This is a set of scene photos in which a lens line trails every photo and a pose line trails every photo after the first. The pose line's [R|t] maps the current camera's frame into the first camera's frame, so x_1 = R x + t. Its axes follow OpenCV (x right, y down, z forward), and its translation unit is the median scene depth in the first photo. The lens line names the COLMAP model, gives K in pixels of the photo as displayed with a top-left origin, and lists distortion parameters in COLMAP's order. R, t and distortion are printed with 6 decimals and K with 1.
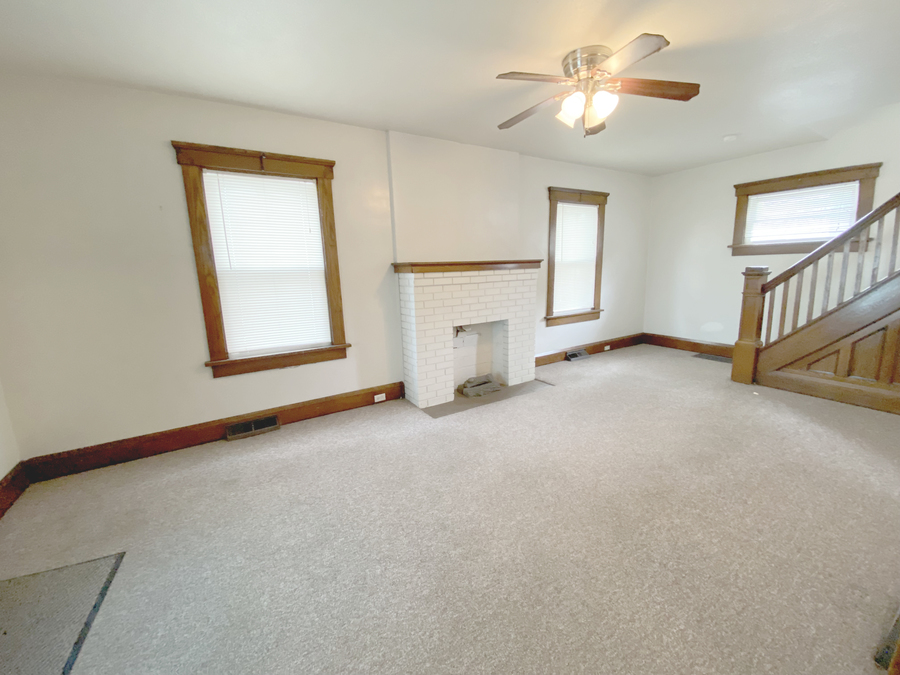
lens RADIAL K [[365.8, 0, 451.7], [0, 365.8, 336.9], [0, 0, 1]] dist [0.030970, -0.024316]
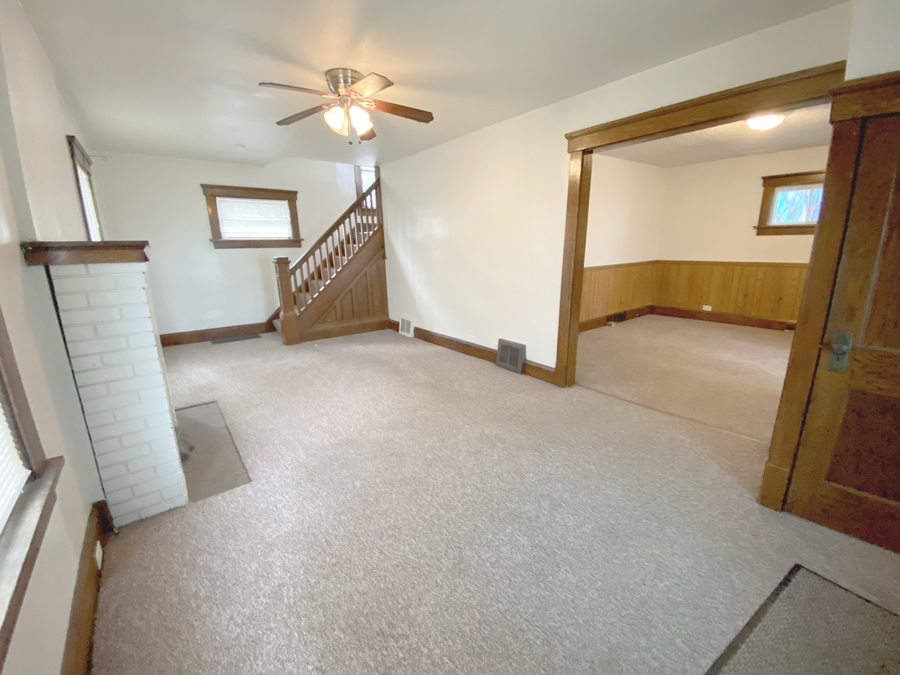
lens RADIAL K [[365.8, 0, 451.7], [0, 365.8, 336.9], [0, 0, 1]] dist [0.030970, -0.024316]
pose [[-0.109495, -0.207609, 0.972065, -0.752098], [0.209799, 0.951086, 0.226760, -0.110643], [-0.971594, 0.228768, -0.060583, 0.692397]]
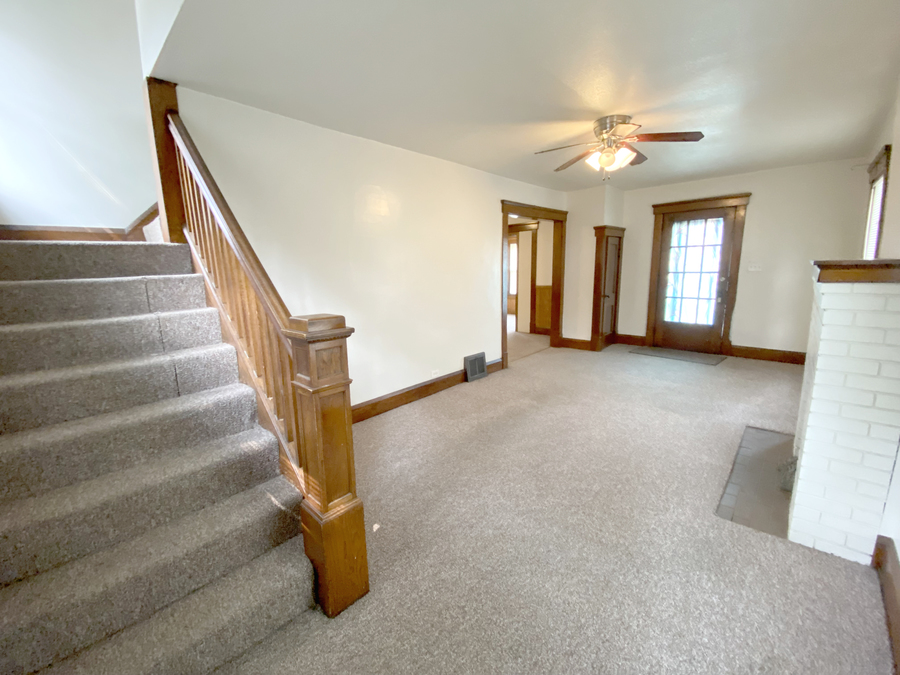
lens RADIAL K [[365.9, 0, 450.0], [0, 365.9, 337.5], [0, 0, 1]] dist [-0.000758, -0.000212]
pose [[-0.967942, 0.098384, -0.231102, 1.002171], [0.004112, 0.926177, 0.377068, -0.395701], [0.251139, 0.364030, -0.896890, 1.745382]]
